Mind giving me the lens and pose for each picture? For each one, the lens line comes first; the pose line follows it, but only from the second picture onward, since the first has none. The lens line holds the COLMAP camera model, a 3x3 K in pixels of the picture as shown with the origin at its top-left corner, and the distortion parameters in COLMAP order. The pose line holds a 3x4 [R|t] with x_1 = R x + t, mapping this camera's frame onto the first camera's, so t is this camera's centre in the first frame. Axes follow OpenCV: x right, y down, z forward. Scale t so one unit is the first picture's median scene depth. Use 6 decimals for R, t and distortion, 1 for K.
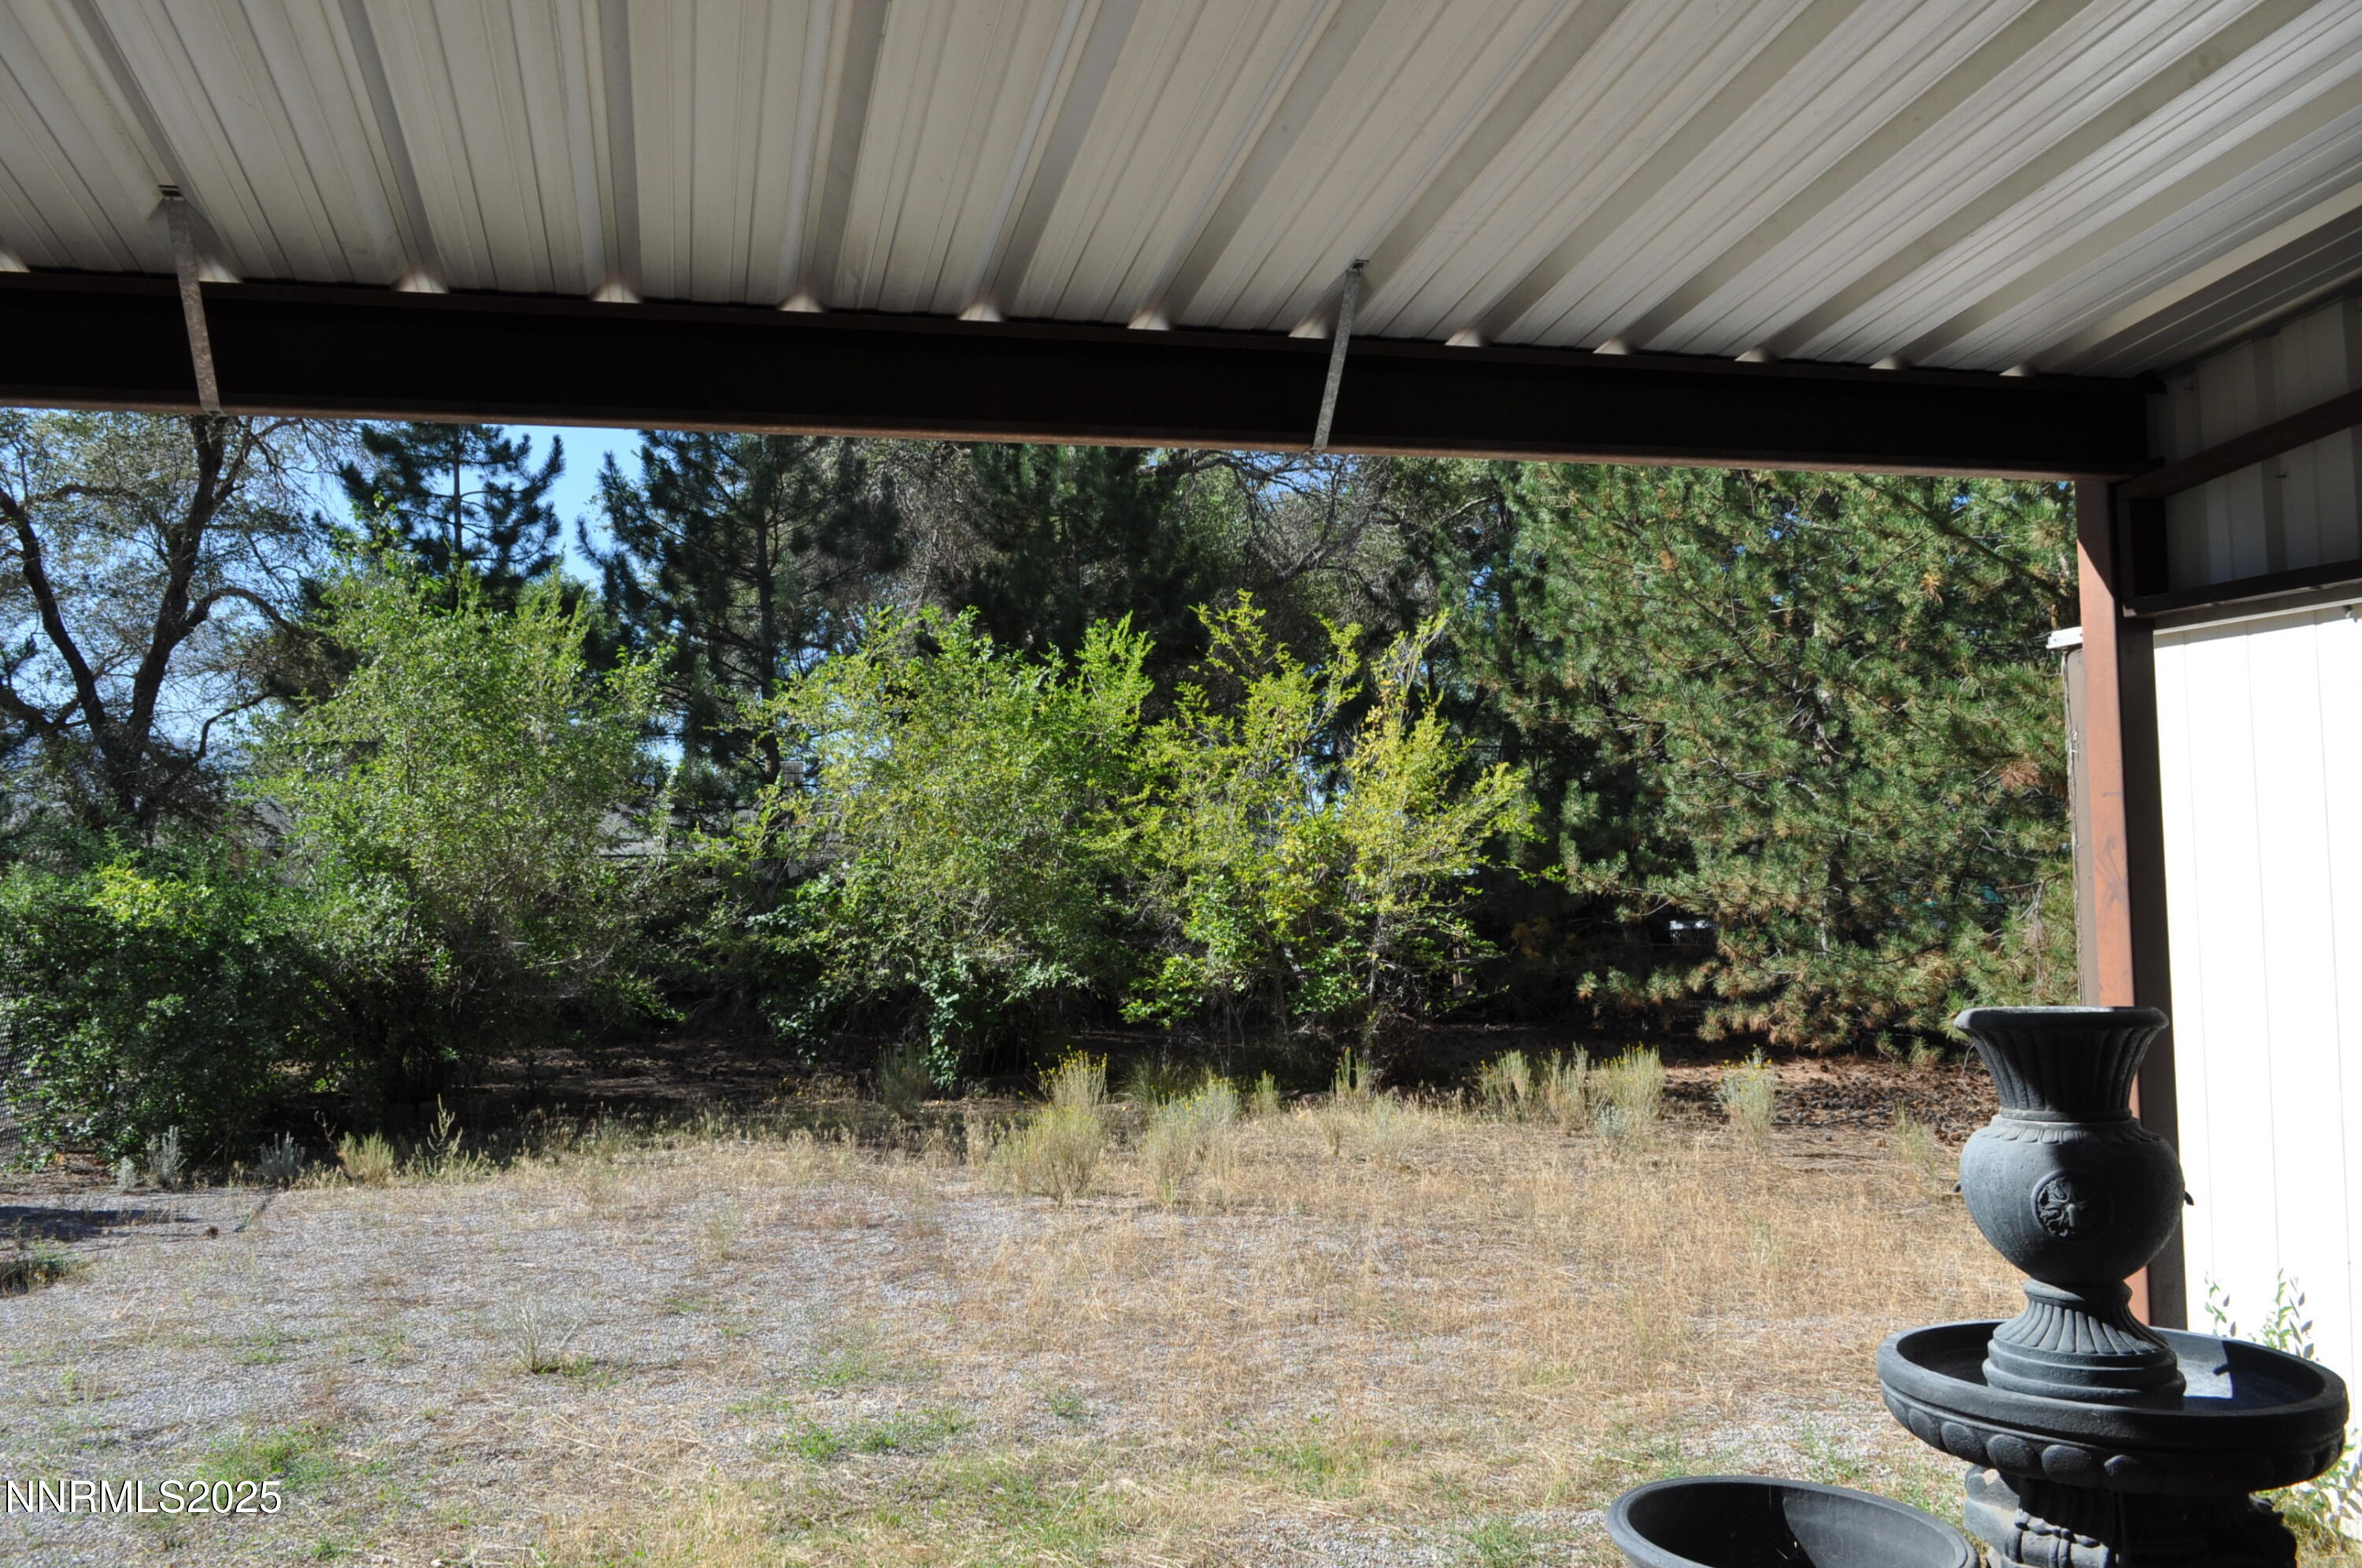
lens RADIAL K [[1842.7, 0, 1180.1], [0, 1842.7, 775.8], [0, 0, 1]] dist [-0.011918, 0.007998]
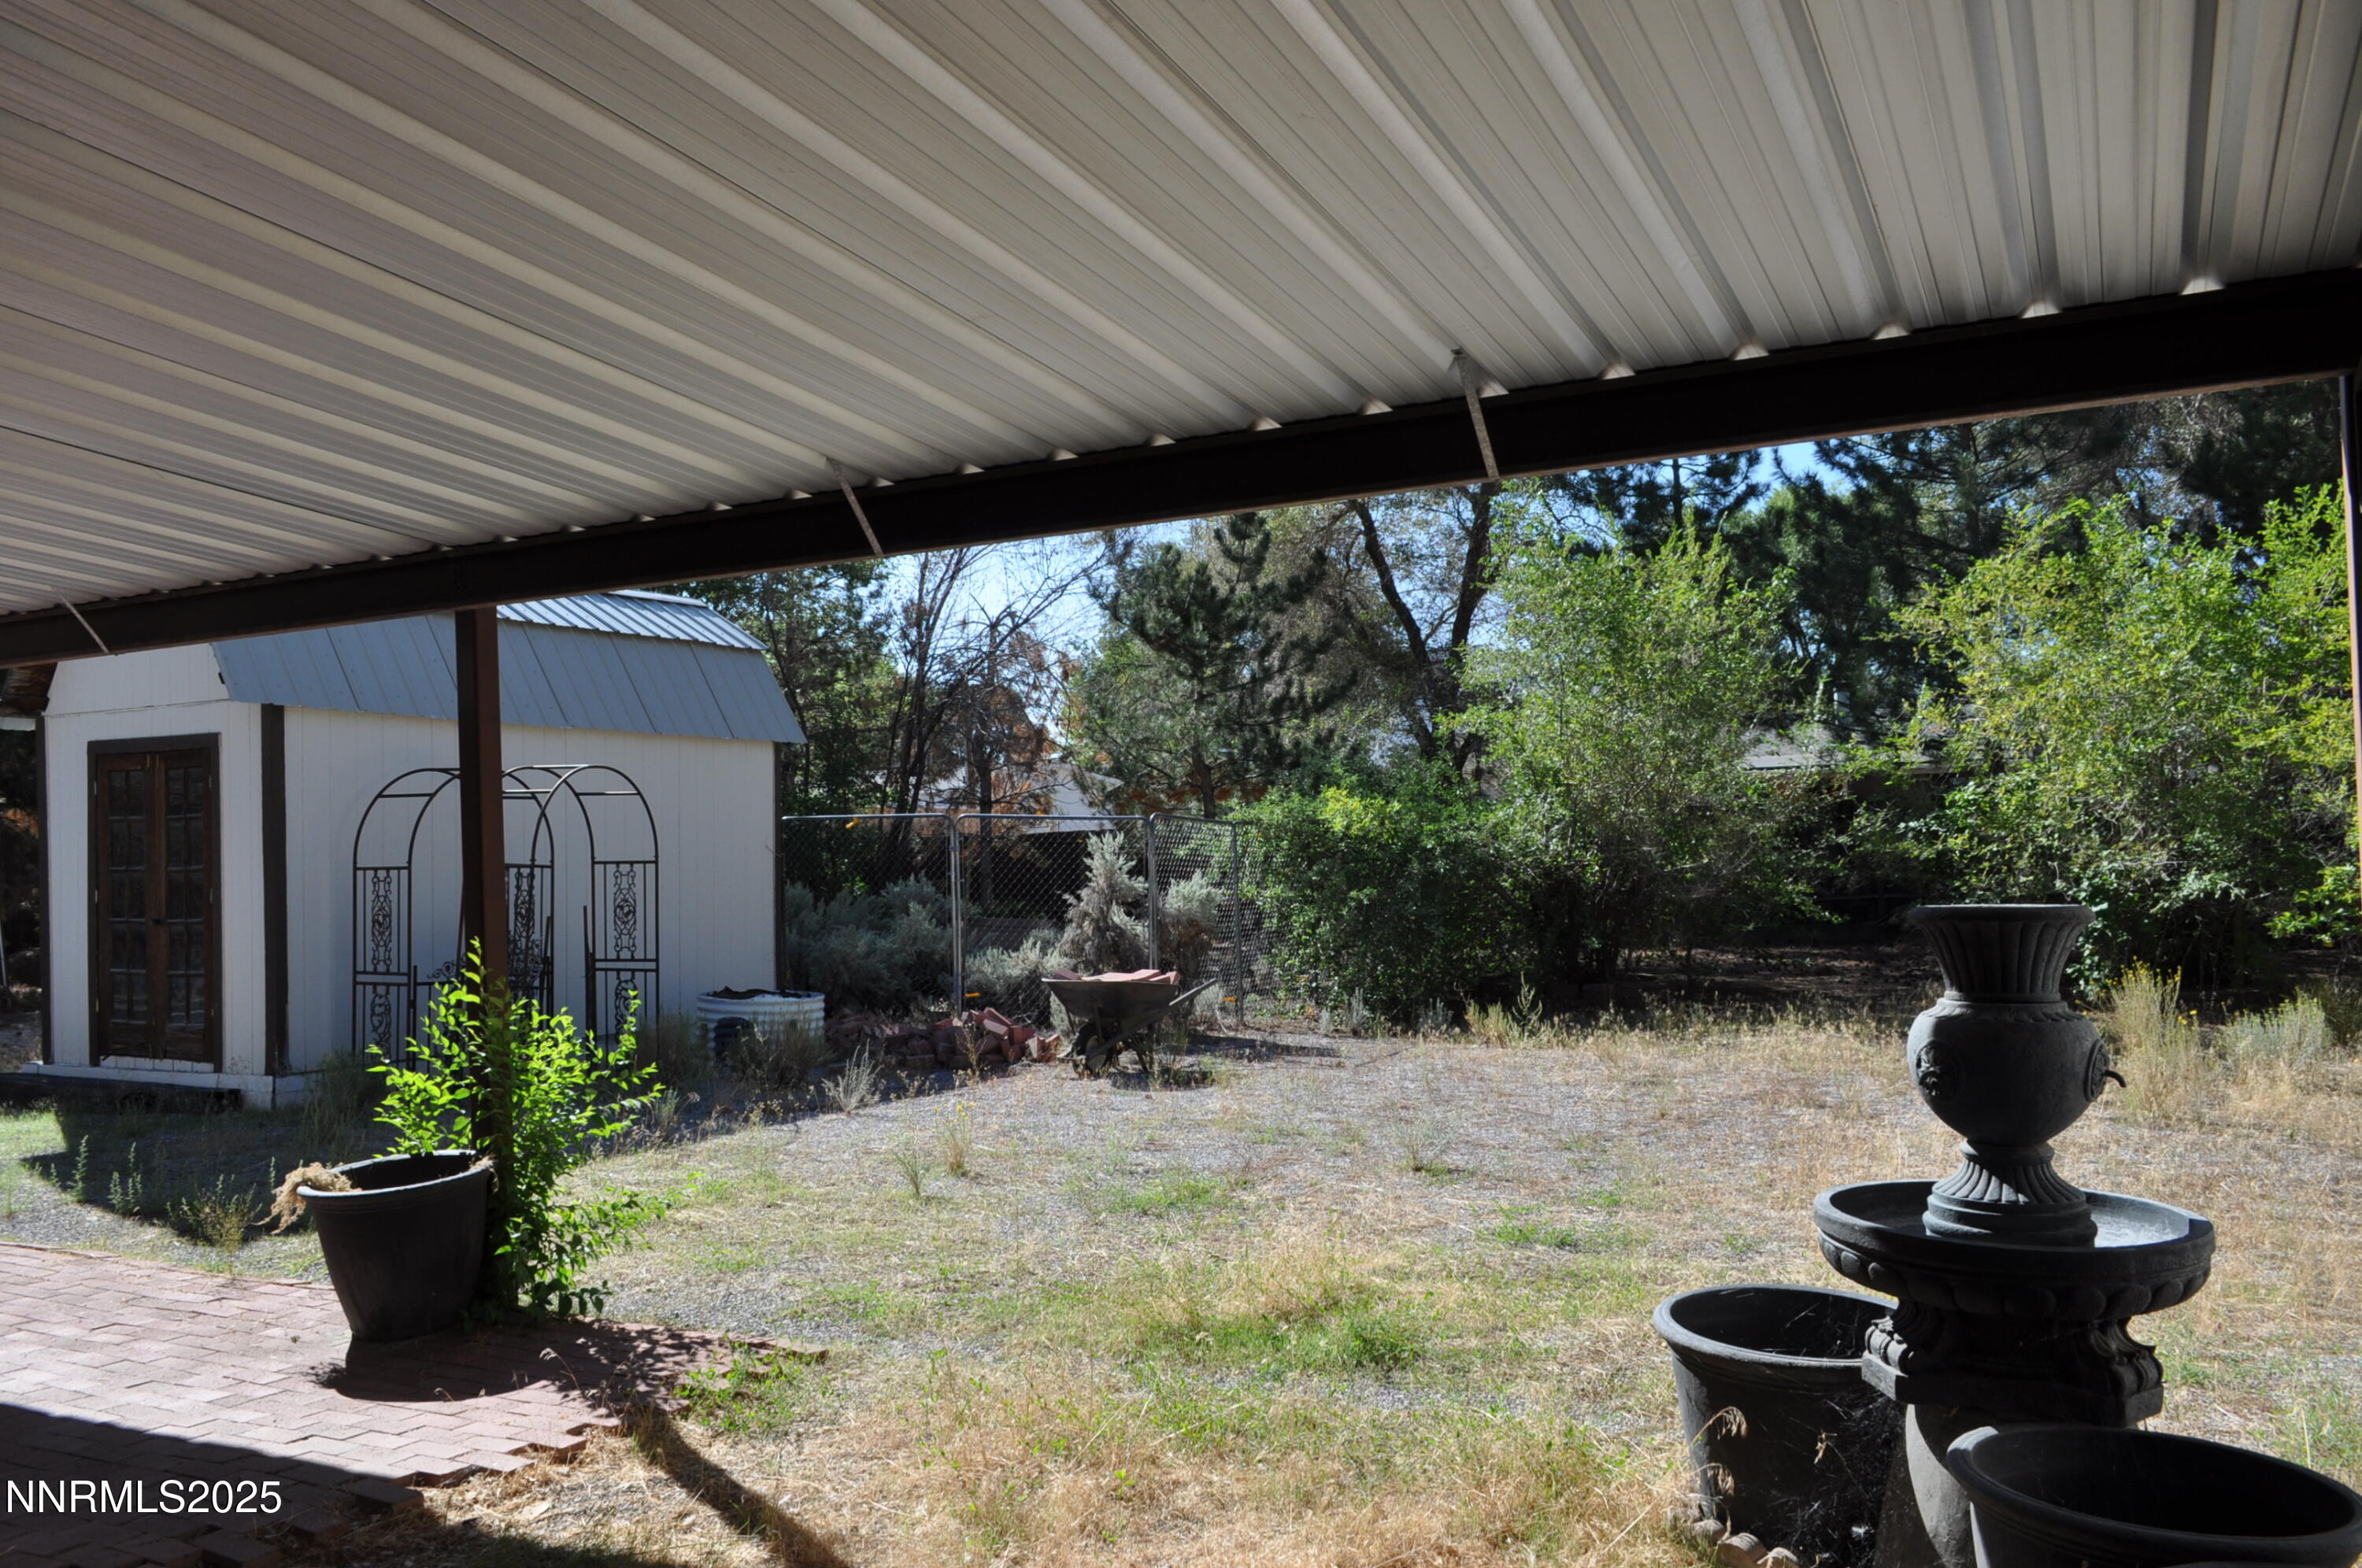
lens RADIAL K [[1842.7, 0, 1185.6], [0, 1842.7, 794.3], [0, 0, 1]] dist [-0.011918, 0.007998]
pose [[0.754157, -0.015385, -0.656513, 0.162703], [0.054863, 0.997707, 0.039643, -0.002272], [0.654398, -0.065916, 0.753272, -0.032785]]
